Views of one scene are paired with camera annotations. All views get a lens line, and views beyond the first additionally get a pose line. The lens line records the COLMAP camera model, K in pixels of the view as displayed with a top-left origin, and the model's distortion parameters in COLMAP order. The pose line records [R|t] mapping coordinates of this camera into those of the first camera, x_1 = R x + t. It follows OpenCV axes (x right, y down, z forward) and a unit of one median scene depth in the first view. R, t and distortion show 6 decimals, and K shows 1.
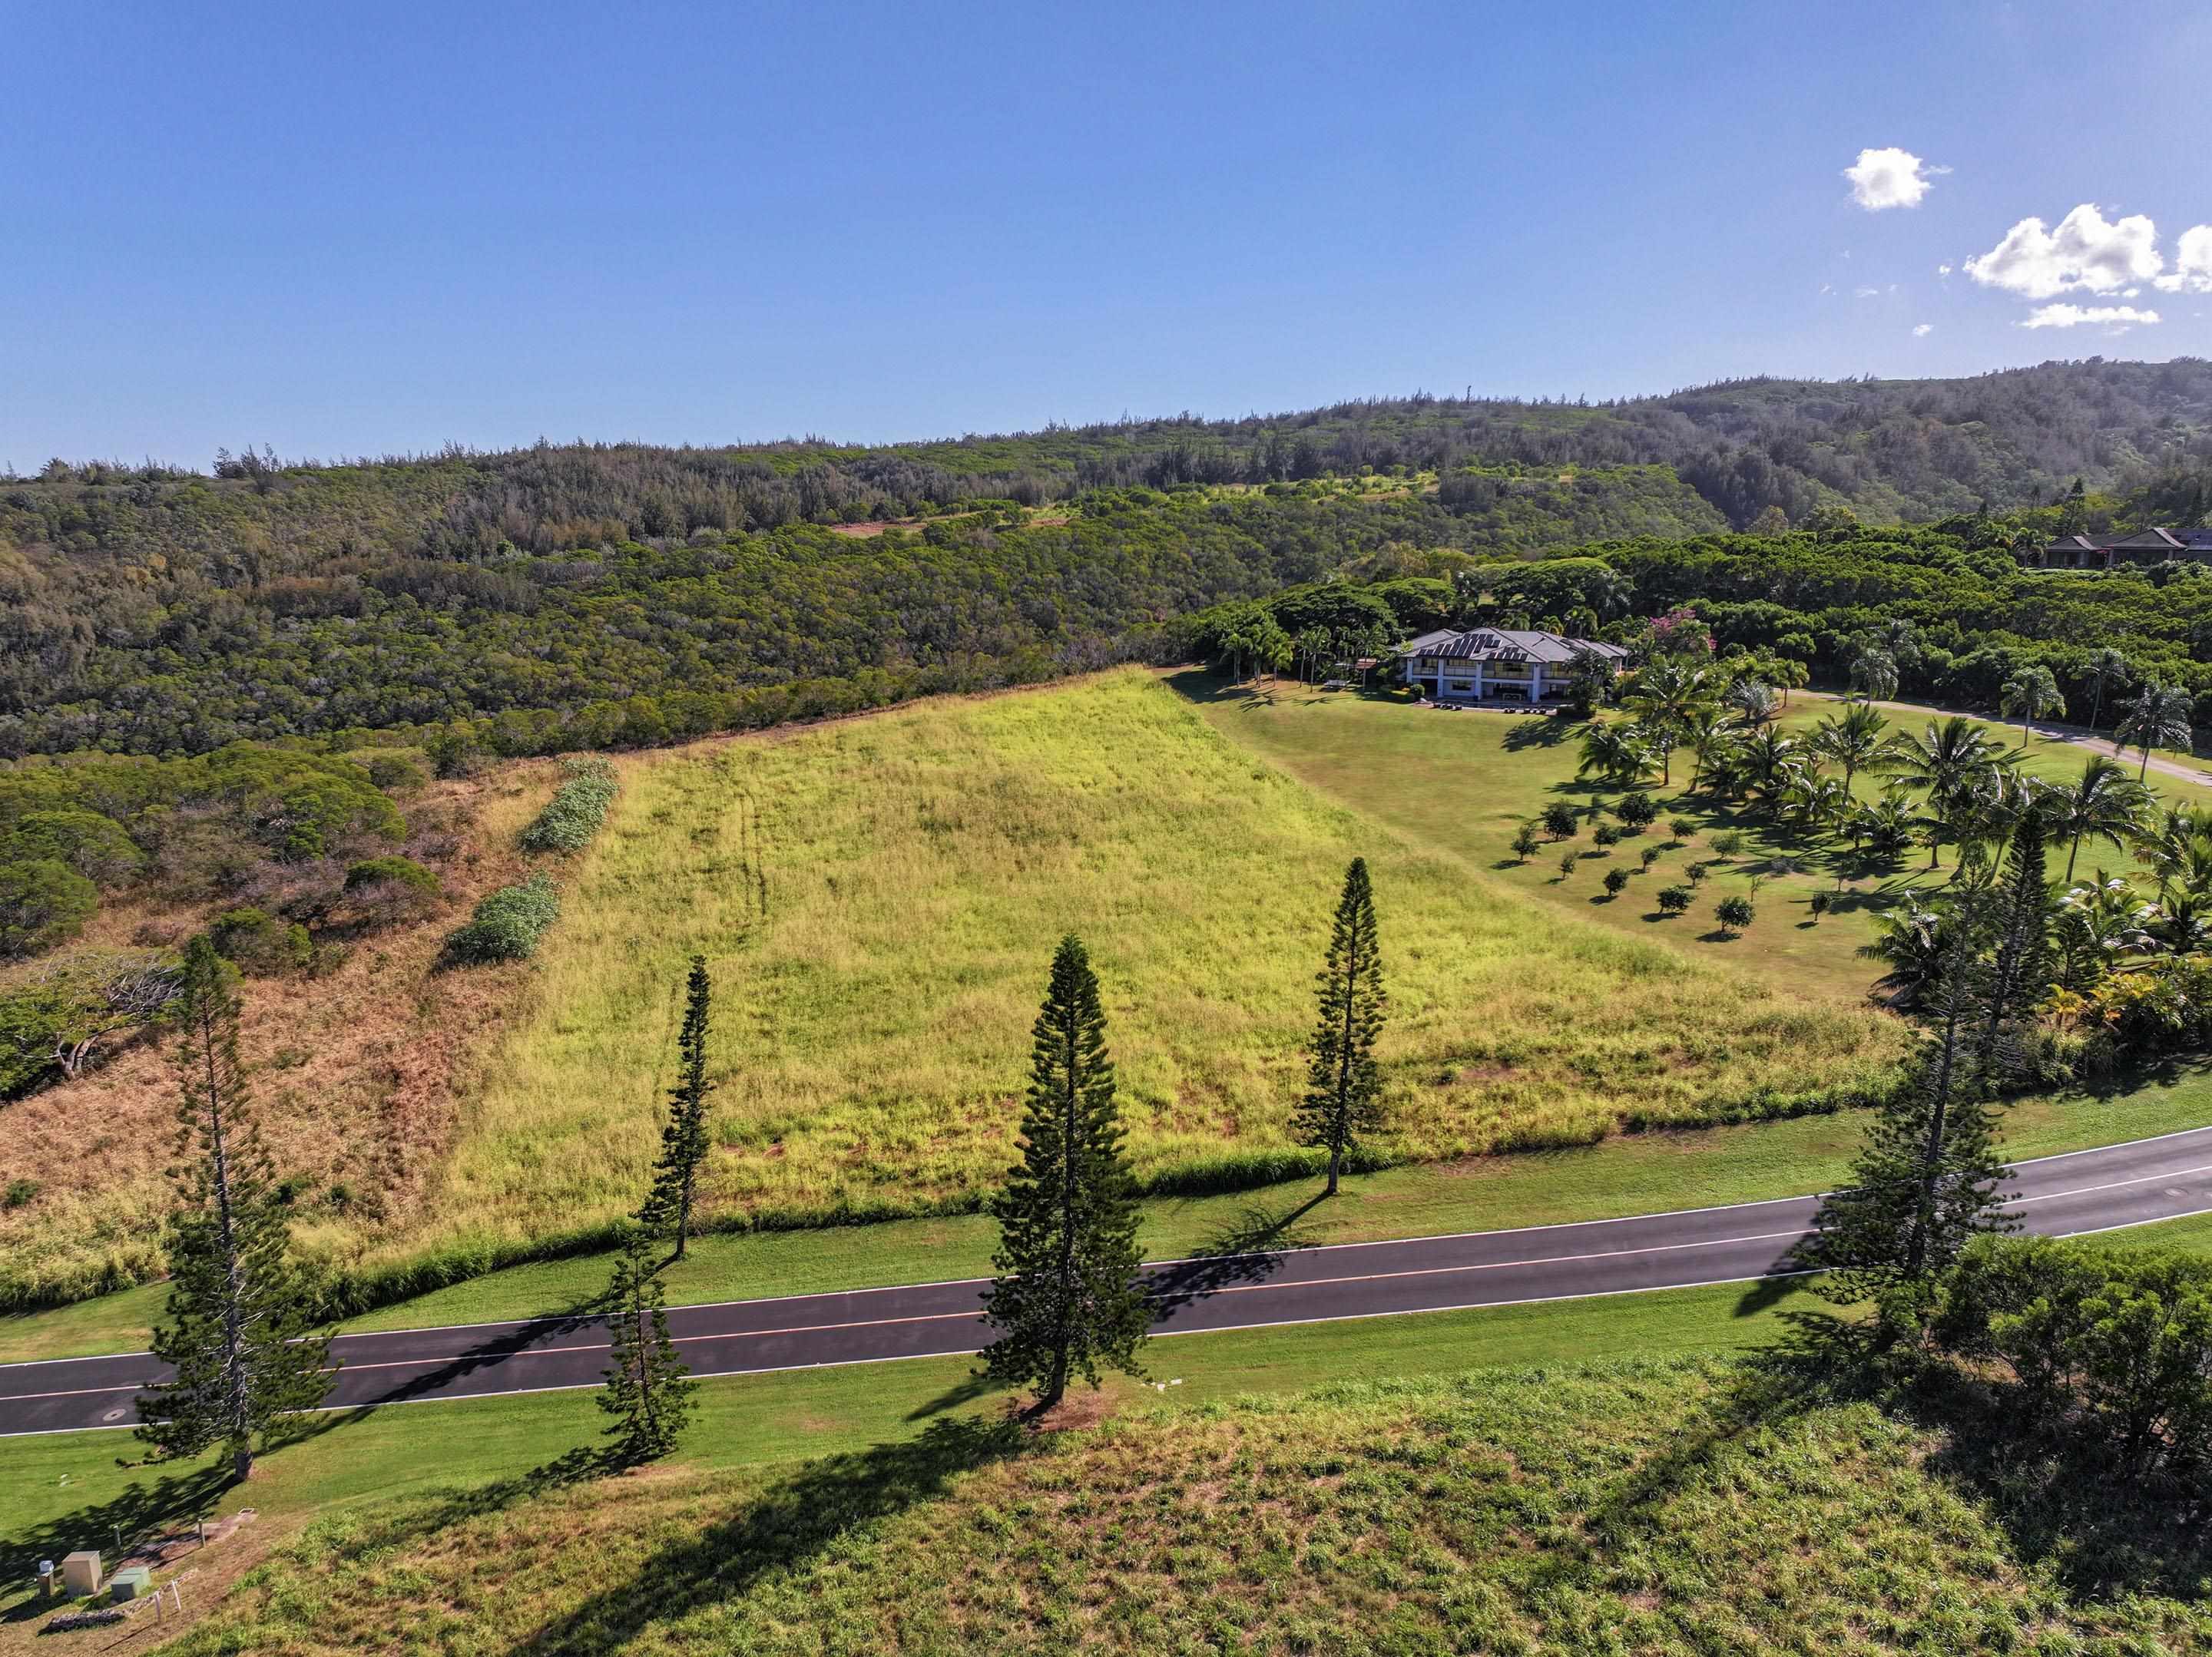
lens RADIAL K [[1560.3, 0, 1079.7], [0, 1560.3, 782.1], [0, 0, 1]] dist [0.005448, 0.006190]
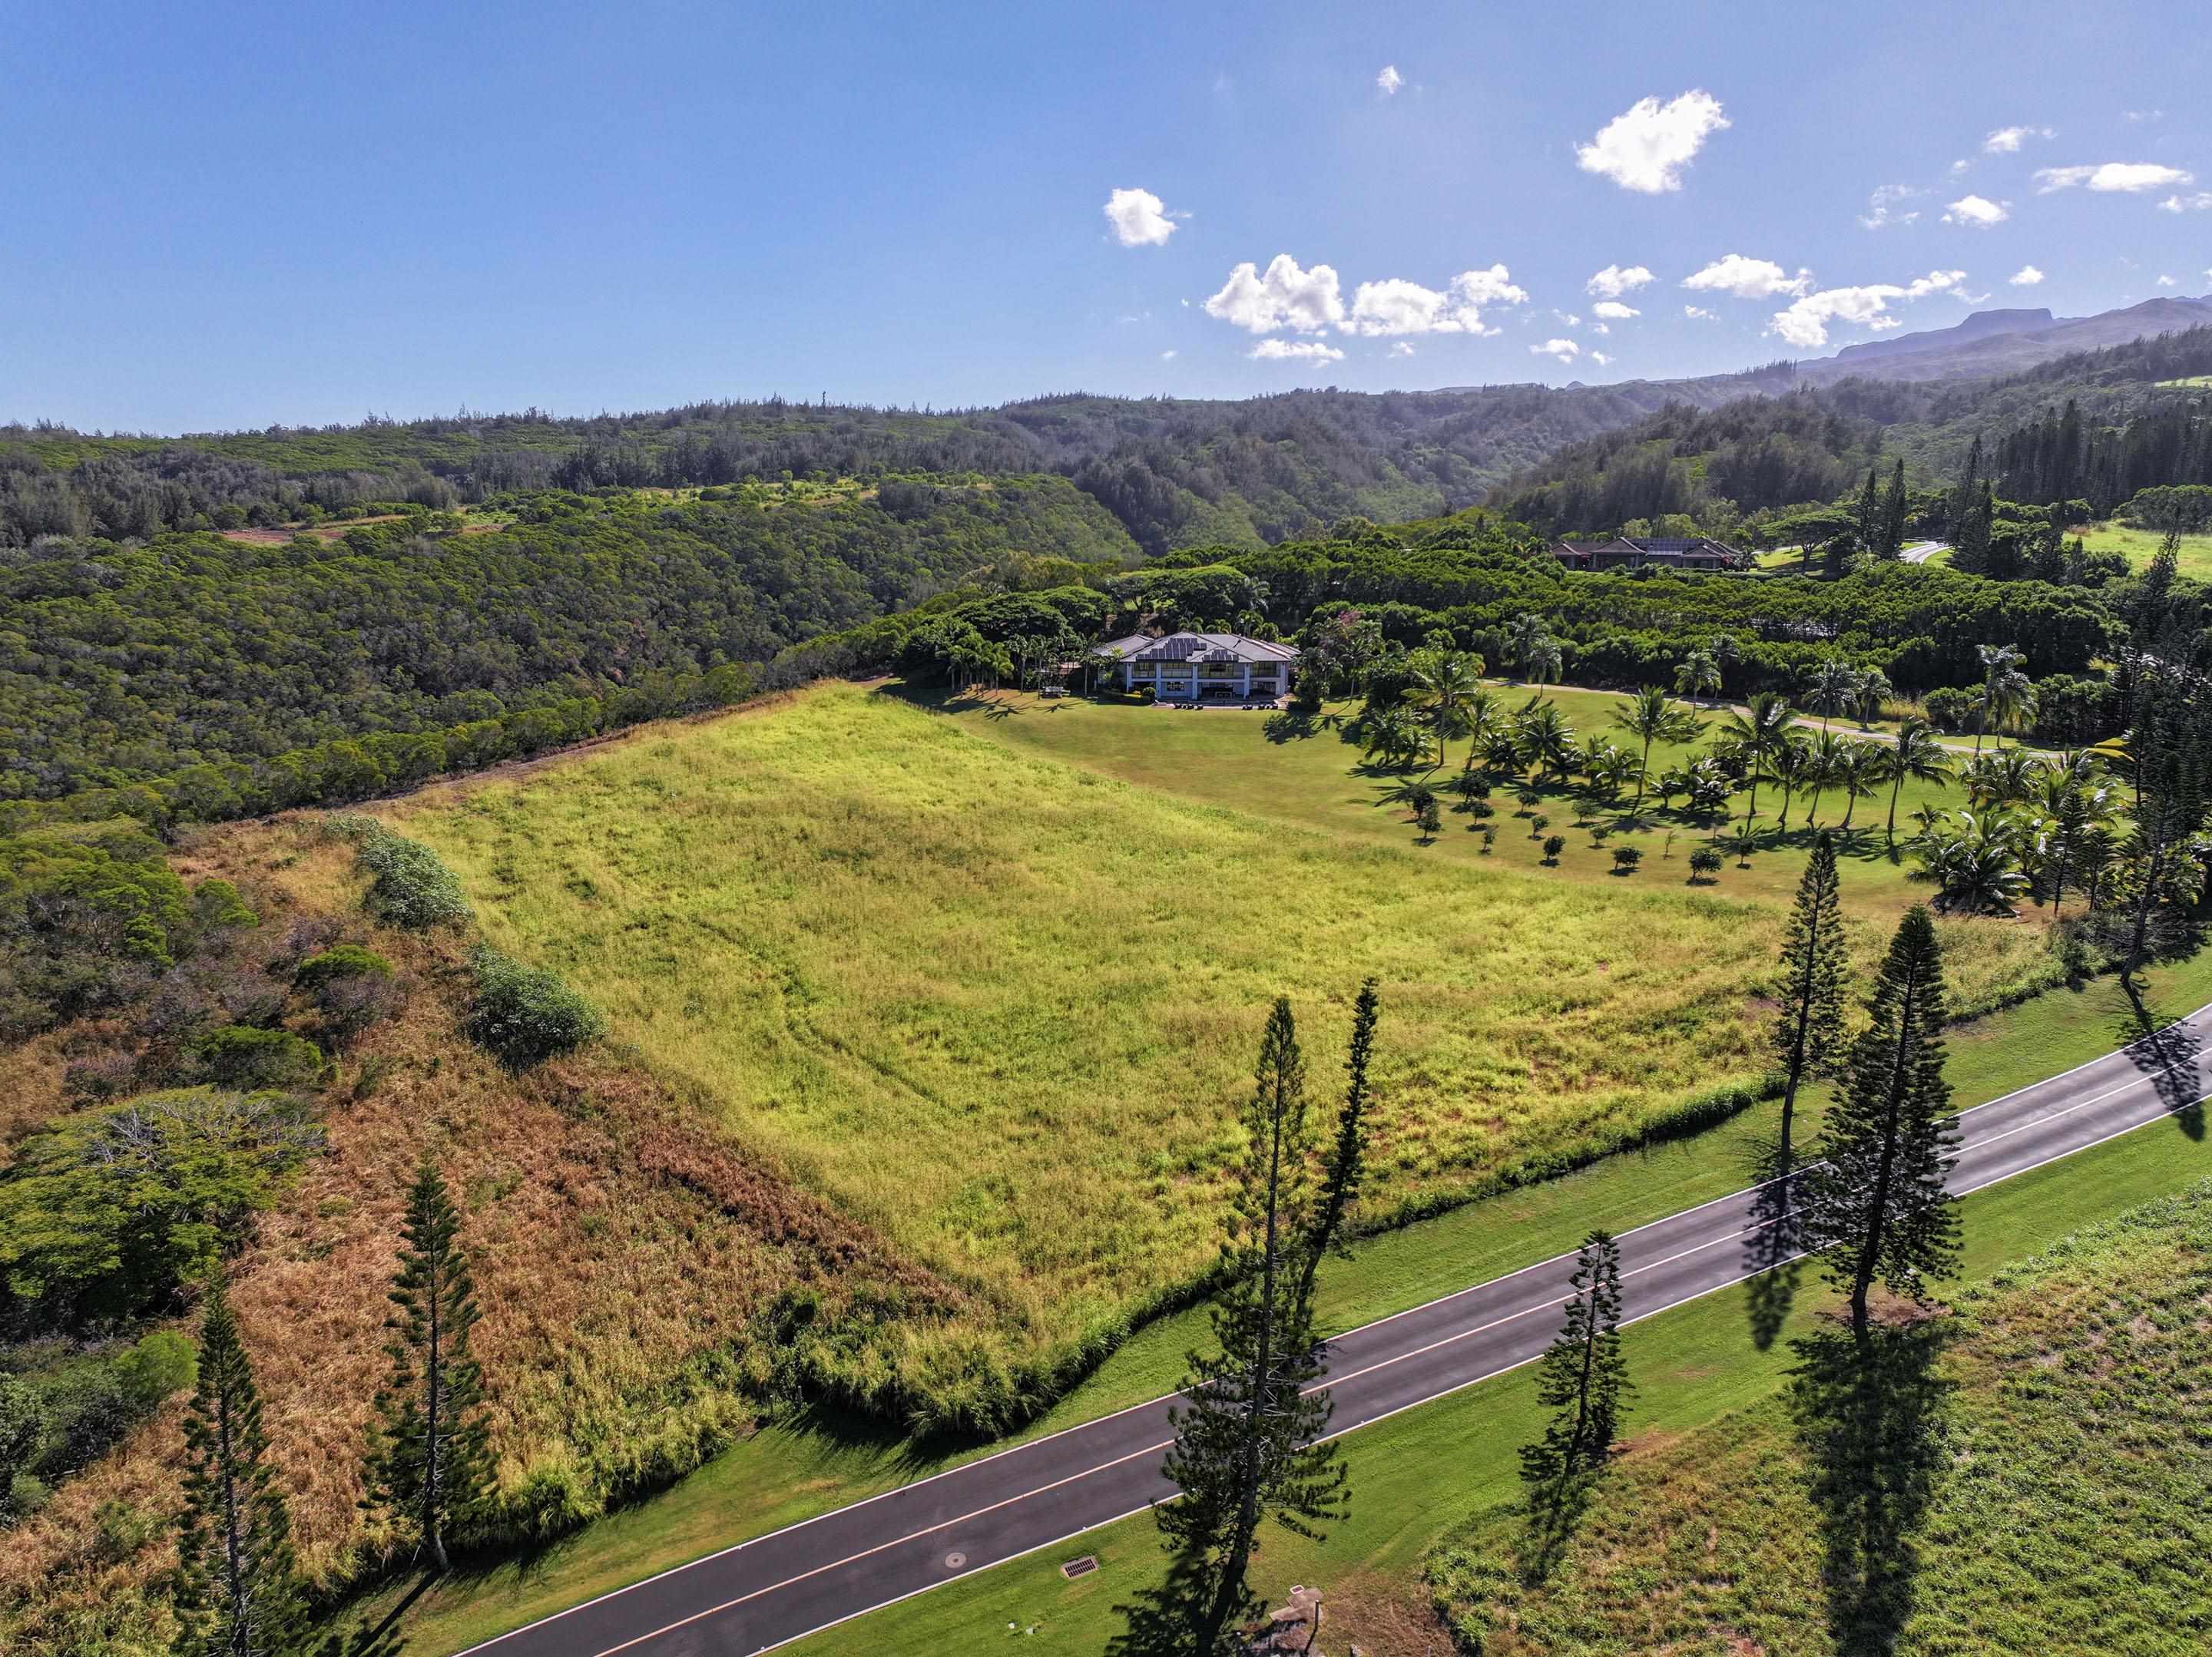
lens RADIAL K [[1560.7, 0, 1110.8], [0, 1560.7, 823.2], [0, 0, 1]] dist [-0.009736, 0.023162]
pose [[0.903425, -0.079547, 0.421302, -0.232961], [0.069557, 0.996813, 0.039054, -0.012046], [-0.423066, -0.005978, 0.906079, 0.041469]]
